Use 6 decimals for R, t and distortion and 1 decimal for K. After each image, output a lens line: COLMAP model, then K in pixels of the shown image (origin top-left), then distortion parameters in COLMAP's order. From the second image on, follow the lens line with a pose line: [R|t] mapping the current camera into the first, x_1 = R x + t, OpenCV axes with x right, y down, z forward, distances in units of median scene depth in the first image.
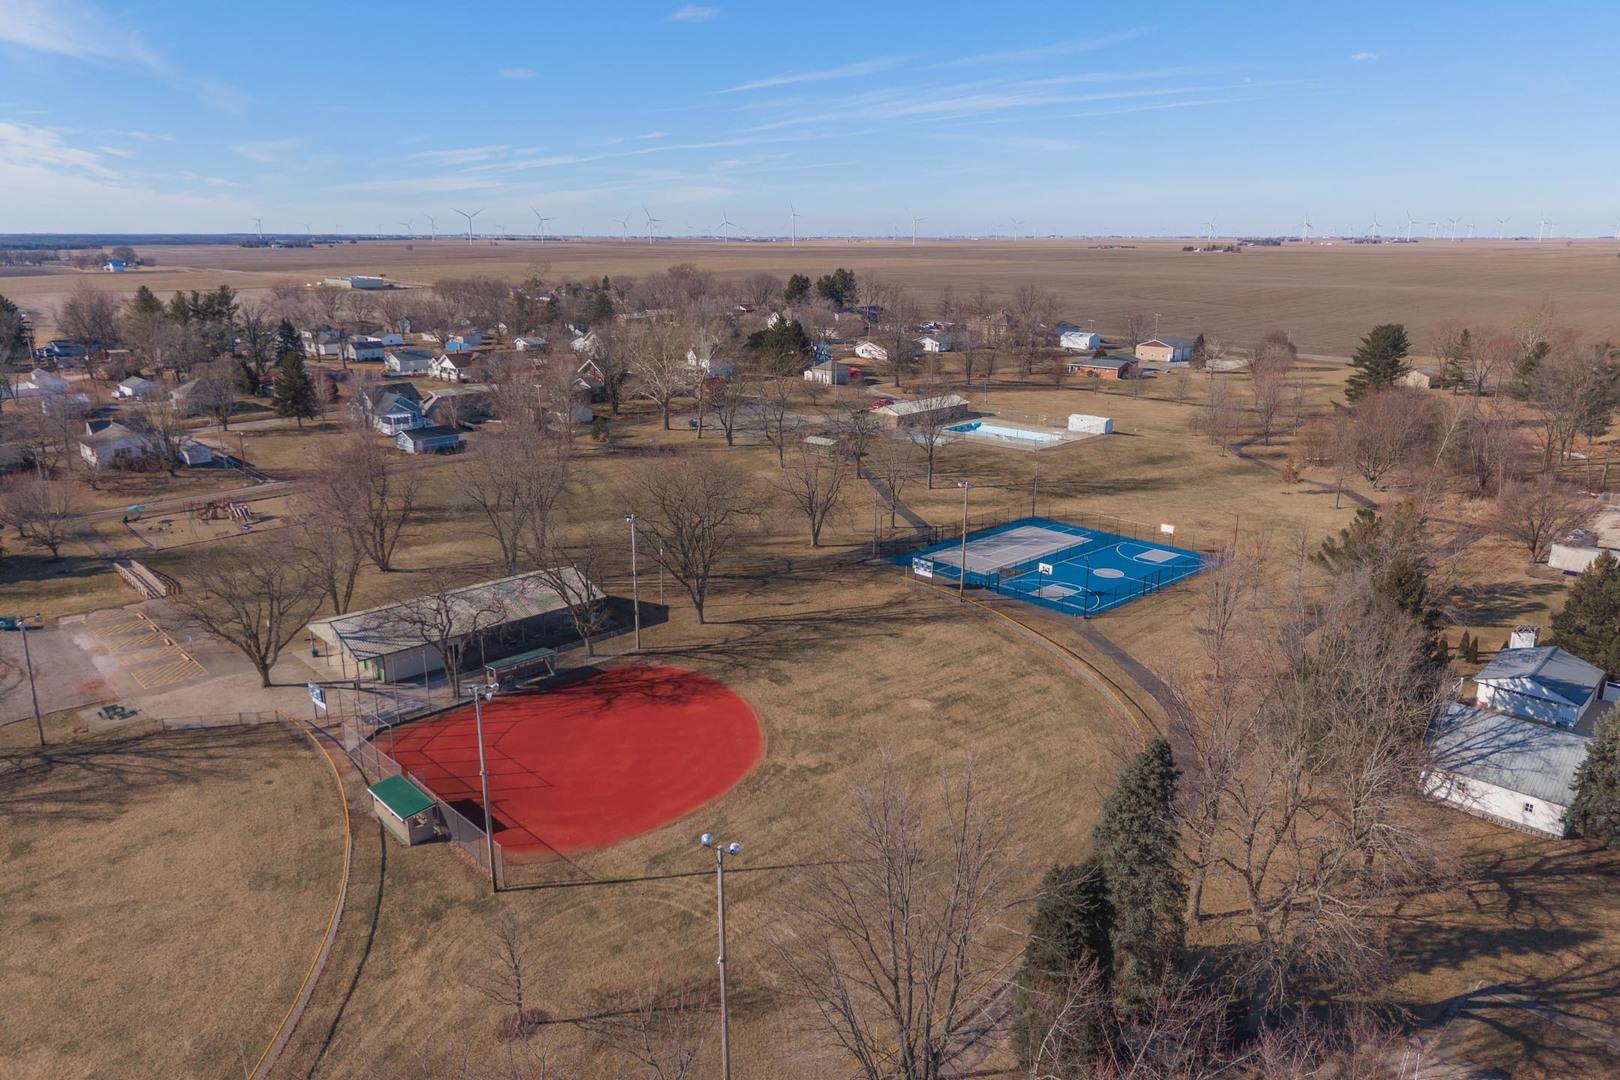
lens RADIAL K [[1081.8, 0, 809.6], [0, 1081.8, 528.7], [0, 0, 1]] dist [0.023162, -0.020234]
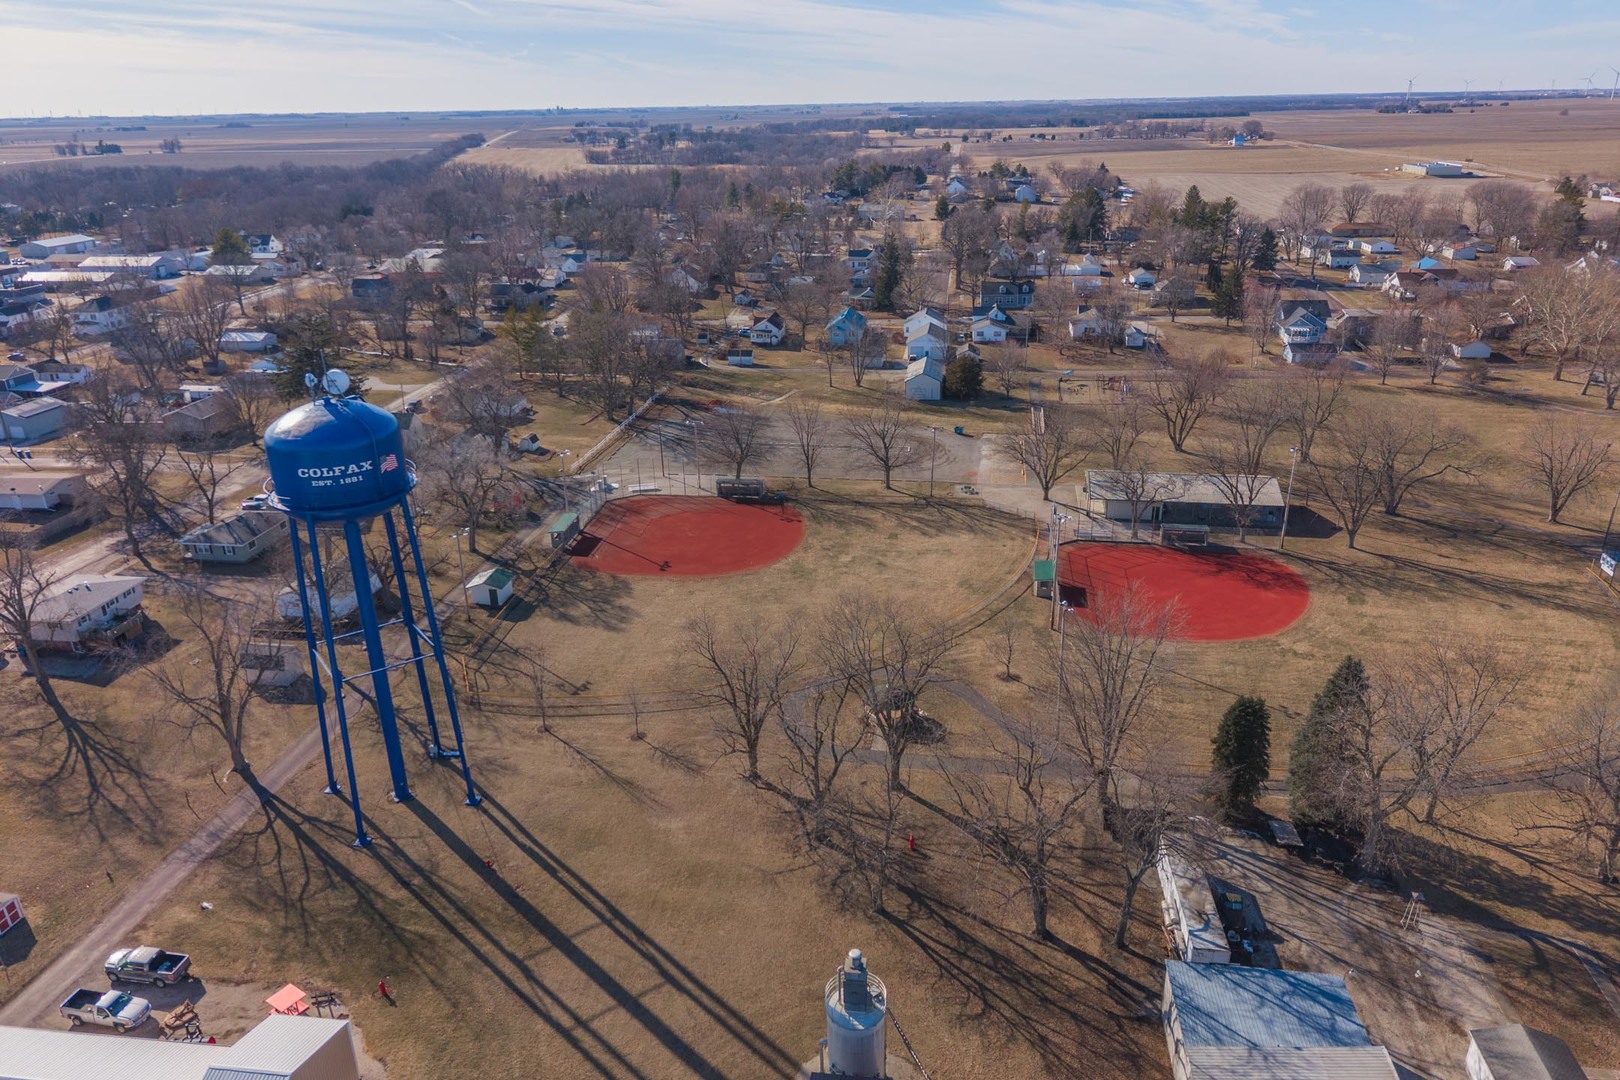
lens RADIAL K [[1081.8, 0, 799.4], [0, 1081.8, 532.9], [0, 0, 1]] dist [0.023162, -0.020234]
pose [[0.588935, 0.283019, -0.757004, 0.305129], [-0.188574, 0.958945, 0.211811, -0.047788], [0.785872, 0.018008, 0.618127, -0.173177]]
